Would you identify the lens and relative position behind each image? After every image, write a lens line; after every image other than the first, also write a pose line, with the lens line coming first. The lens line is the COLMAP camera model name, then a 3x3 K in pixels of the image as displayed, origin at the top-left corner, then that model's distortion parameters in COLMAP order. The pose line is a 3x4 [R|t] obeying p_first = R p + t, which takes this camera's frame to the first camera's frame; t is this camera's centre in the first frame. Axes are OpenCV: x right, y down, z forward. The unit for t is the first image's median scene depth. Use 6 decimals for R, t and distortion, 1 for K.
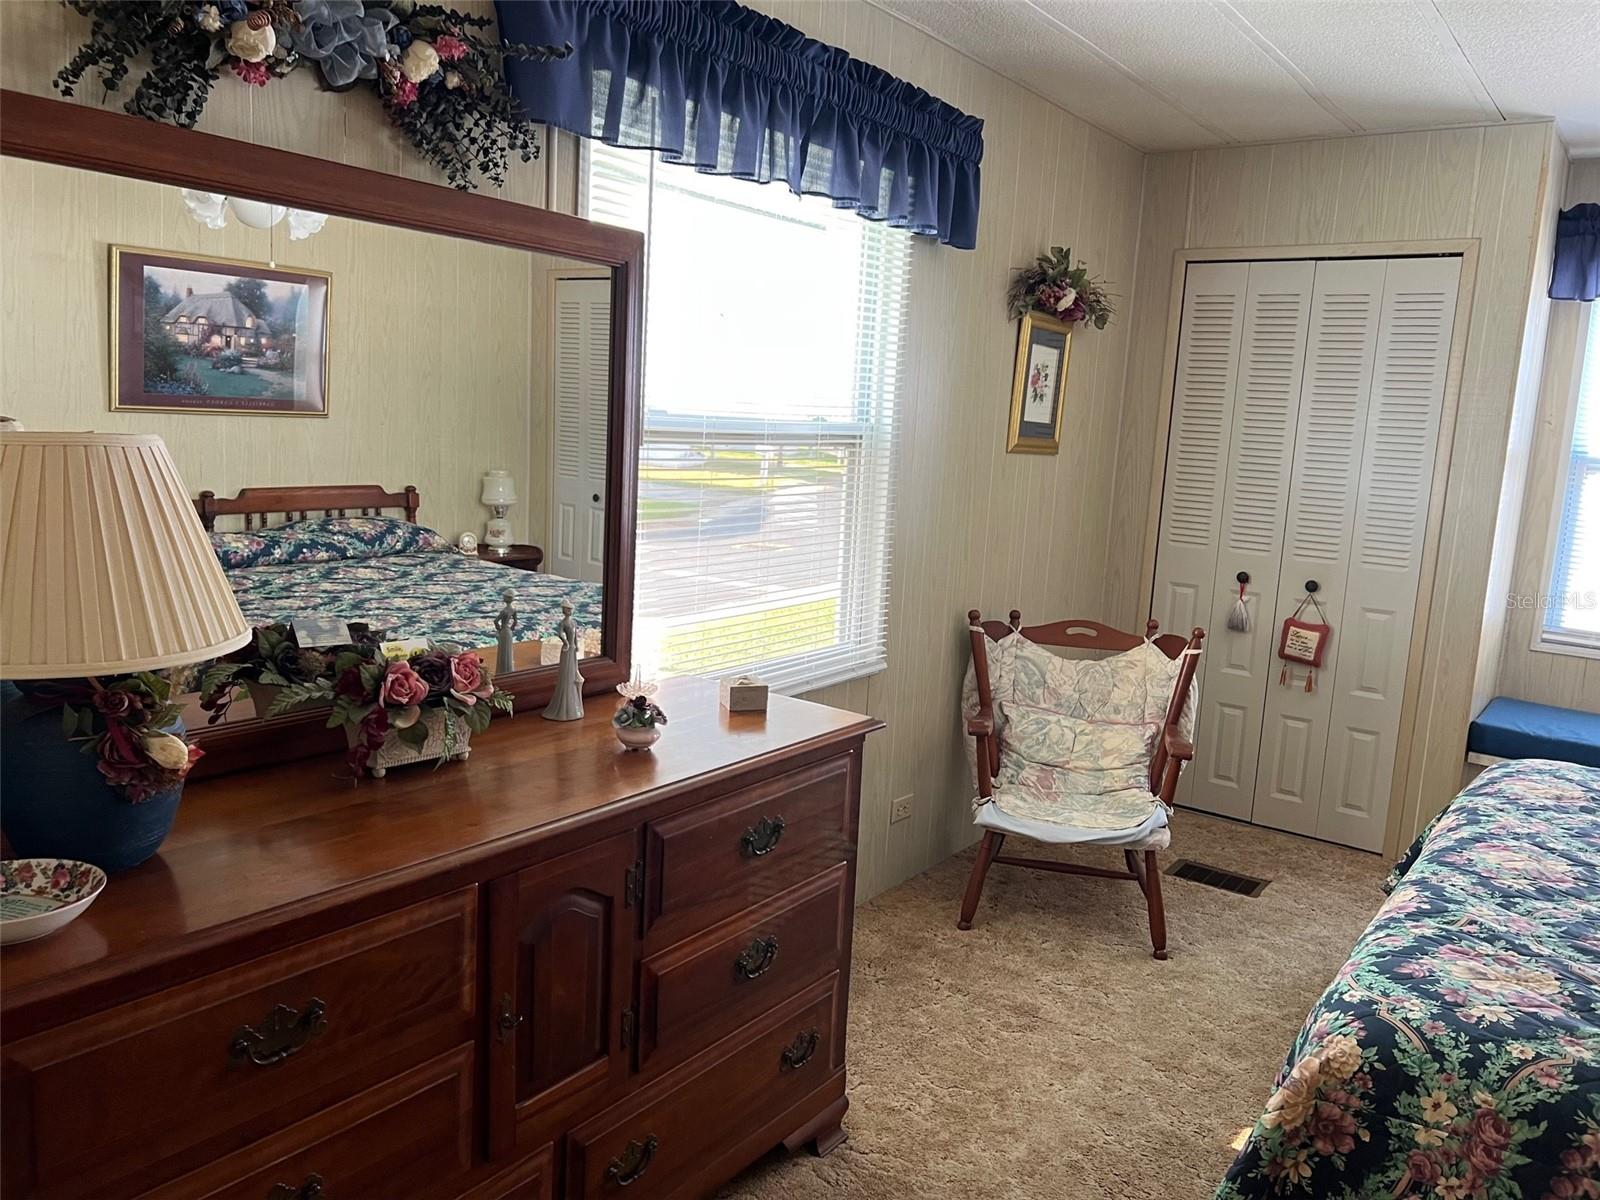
lens RADIAL K [[1206.5, 0, 800.4], [0, 1206.5, 577.1], [0, 0, 1]] dist [0.062705, -0.077173]
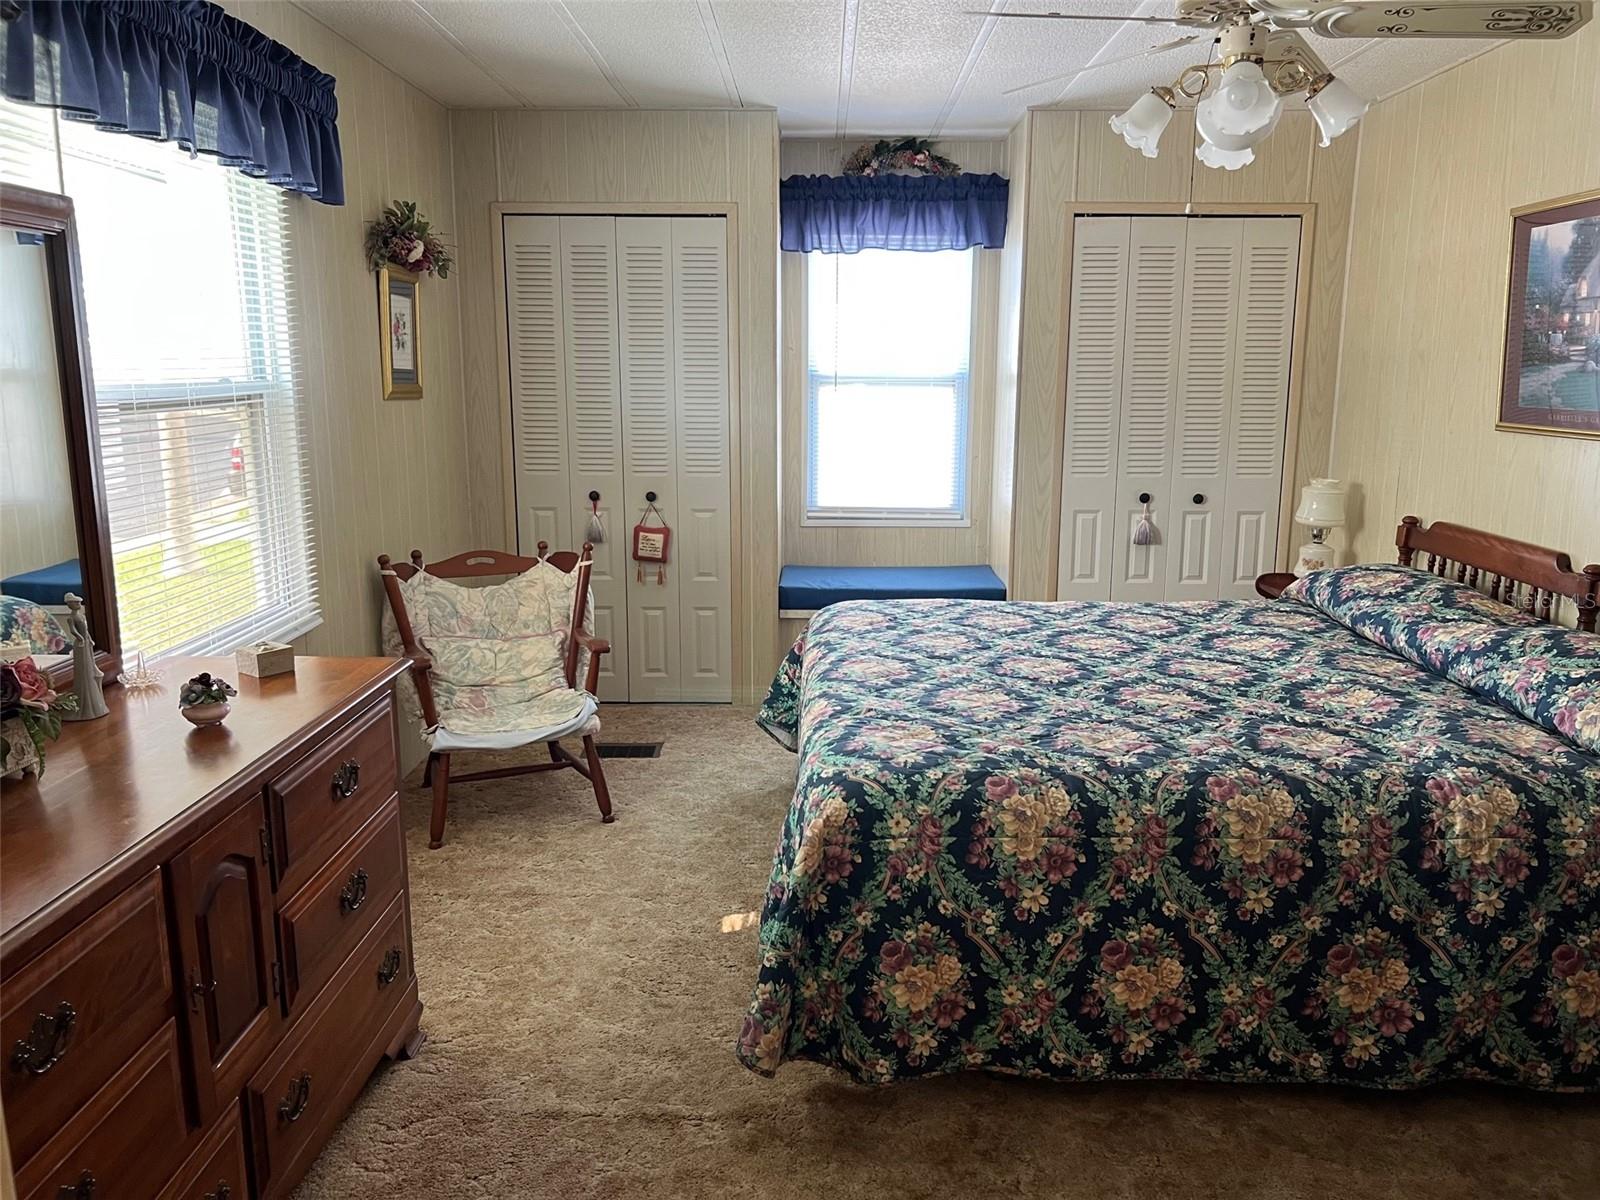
lens RADIAL K [[1206.5, 0, 808.5], [0, 1206.5, 567.3], [0, 0, 1]] dist [0.062705, -0.077173]
pose [[0.811482, -0.150150, 0.564758, -0.199429], [0.122892, 0.988663, 0.086273, -0.009850], [-0.571309, -0.000605, 0.820735, -0.084946]]
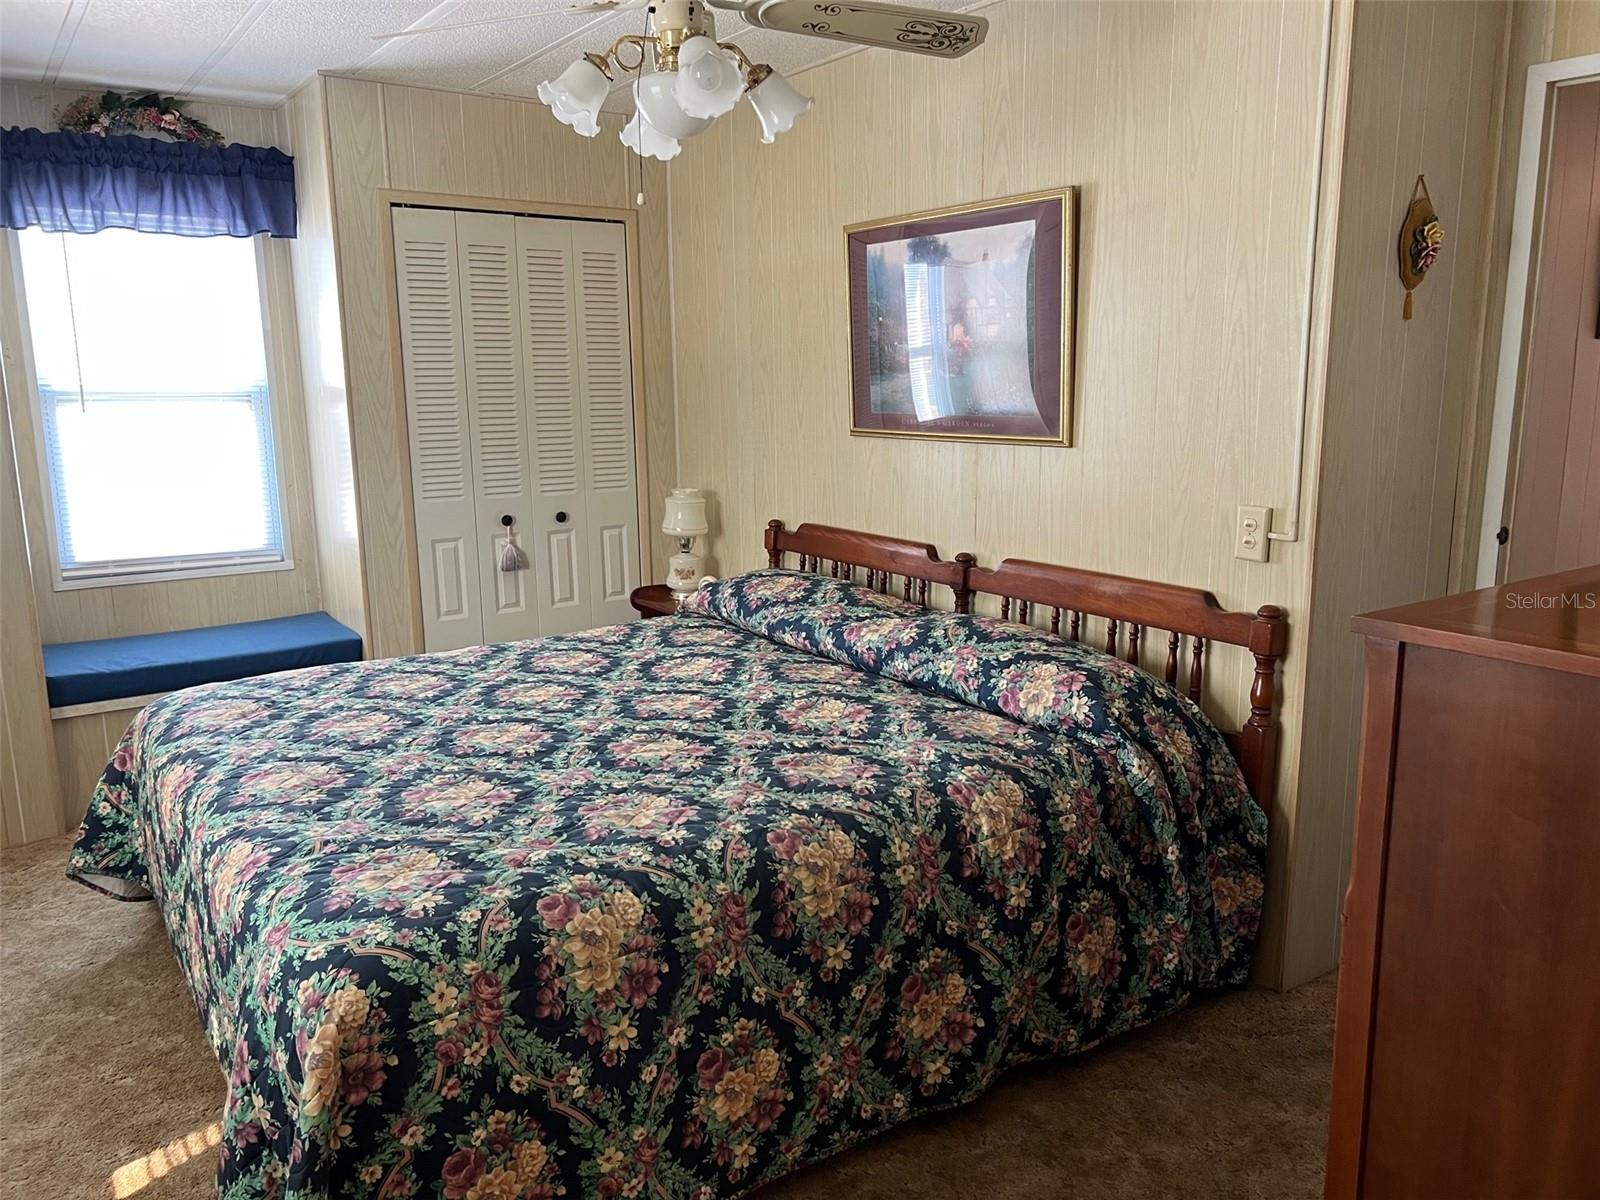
lens RADIAL K [[1206.5, 0, 818.3], [0, 1206.5, 593.4], [0, 0, 1]] dist [0.062705, -0.077173]
pose [[0.318226, -0.231255, 0.919377, -0.172235], [0.157433, 0.969217, 0.189299, -0.044936], [-0.934852, 0.084501, 0.344837, 0.147610]]
